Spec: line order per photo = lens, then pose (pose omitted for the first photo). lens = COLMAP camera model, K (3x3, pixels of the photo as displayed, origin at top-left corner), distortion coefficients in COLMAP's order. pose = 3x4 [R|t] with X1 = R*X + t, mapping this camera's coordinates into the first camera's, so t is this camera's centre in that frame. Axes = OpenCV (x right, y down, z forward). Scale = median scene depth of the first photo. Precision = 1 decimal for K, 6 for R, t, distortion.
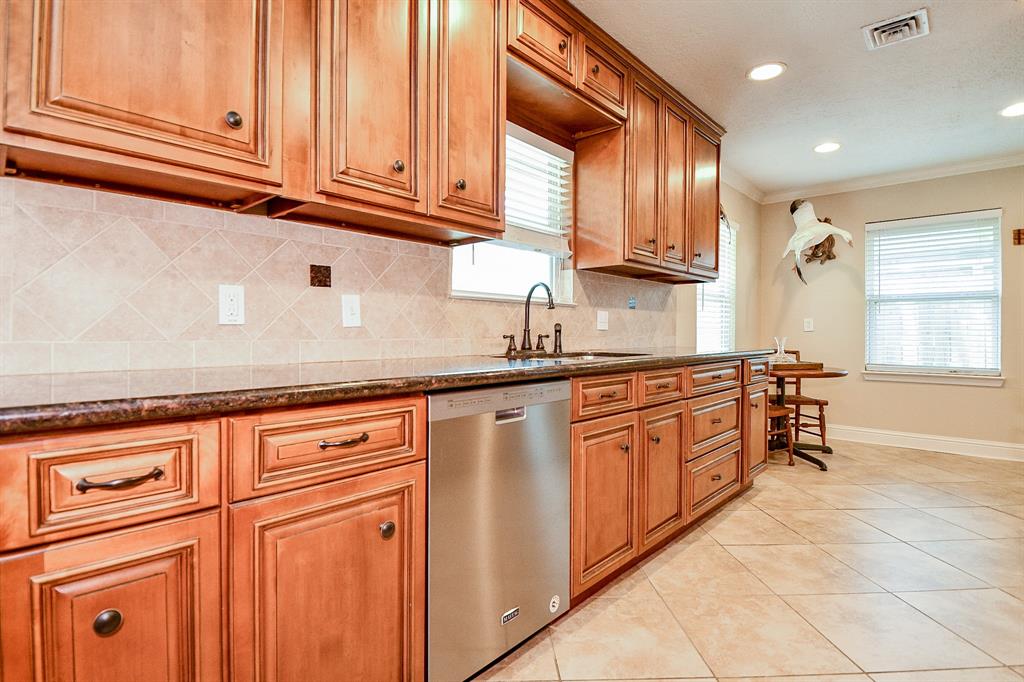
lens RADIAL K [[502.4, 0, 507.5], [0, 502.4, 331.5], [0, 0, 1]] dist [-0.002911, -0.003203]
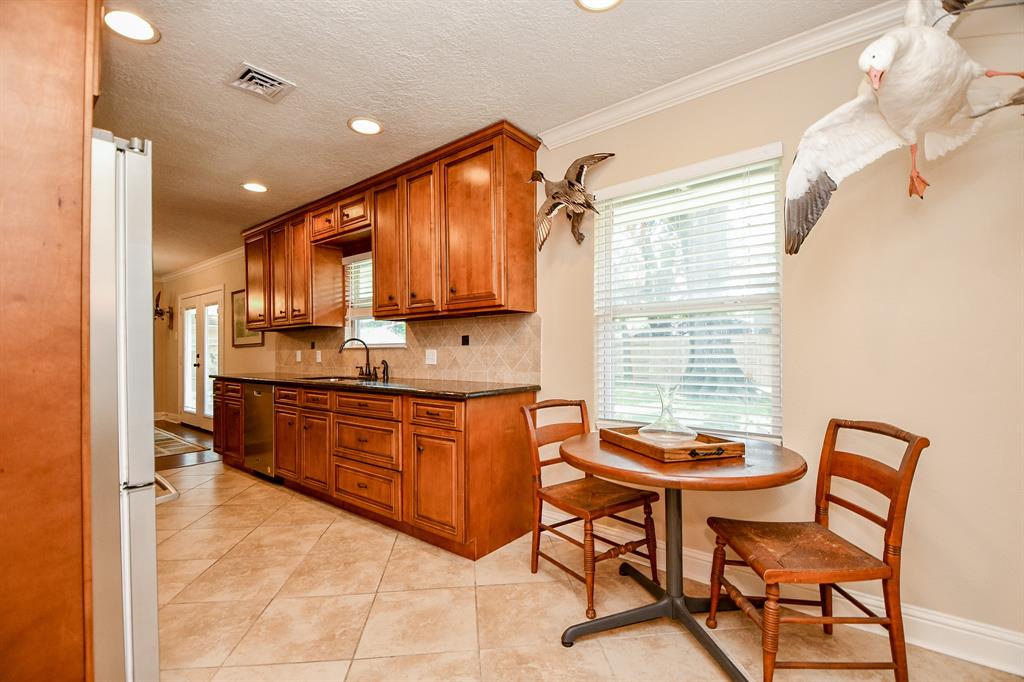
lens RADIAL K [[454.4, 0, 513.0], [0, 454.4, 350.6], [0, 0, 1]] dist [0.005720, -0.010599]
pose [[0.062542, -0.011411, -0.997977, 1.460615], [0.004400, 0.999928, -0.011158, -0.026241], [0.998033, -0.003693, 0.062588, 1.216786]]
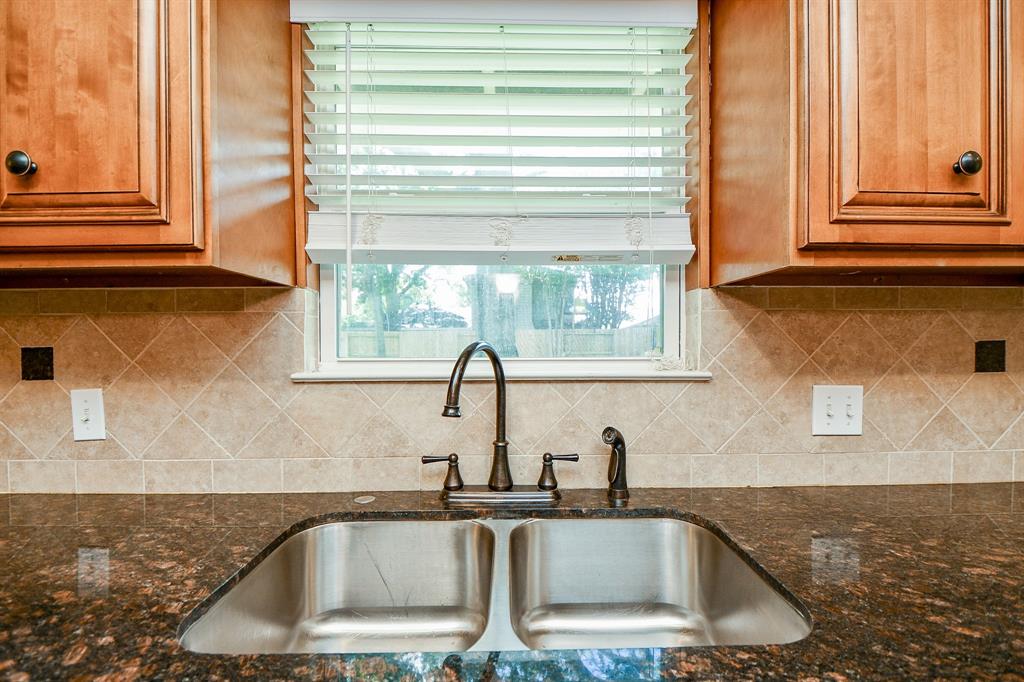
lens RADIAL K [[454.4, 0, 515.2], [0, 454.4, 344.1], [0, 0, 1]] dist [0.005720, -0.010599]
pose [[0.683809, 0.000245, -0.729661, 0.292628], [0.007606, 0.999943, 0.007463, -0.081153], [0.729621, -0.010653, 0.683768, 0.630101]]
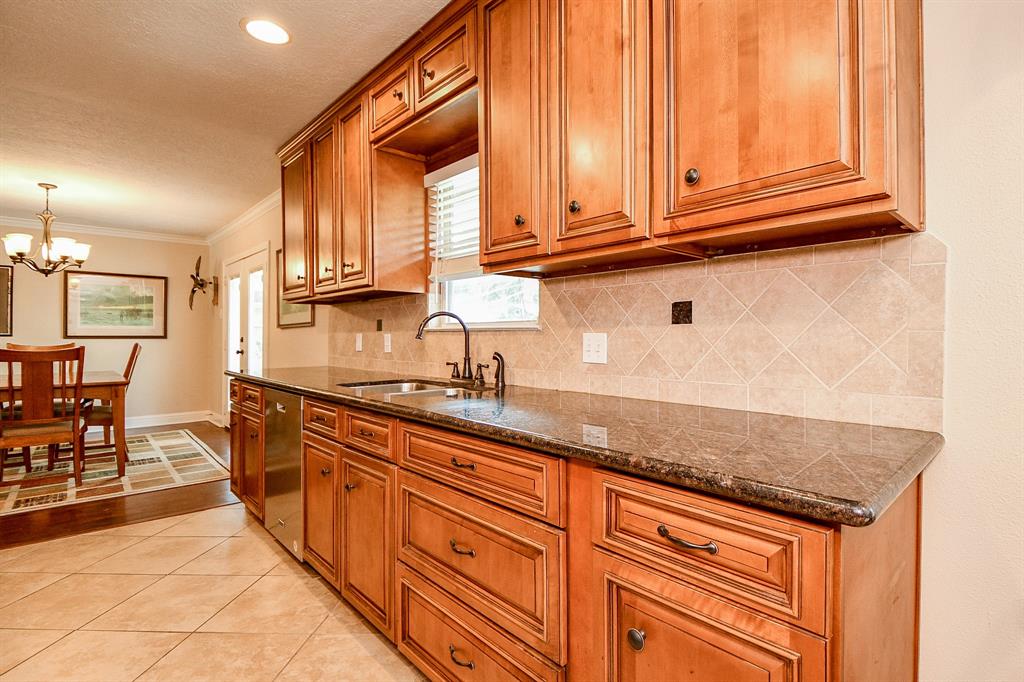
lens RADIAL K [[502.4, 0, 553.8], [0, 502.4, 330.3], [0, 0, 1]] dist [-0.002911, -0.003203]
pose [[-0.059008, -0.016894, -0.998115, 0.874485], [0.000668, 0.999856, -0.016963, -0.035554], [0.998257, -0.001668, -0.058988, 1.054554]]
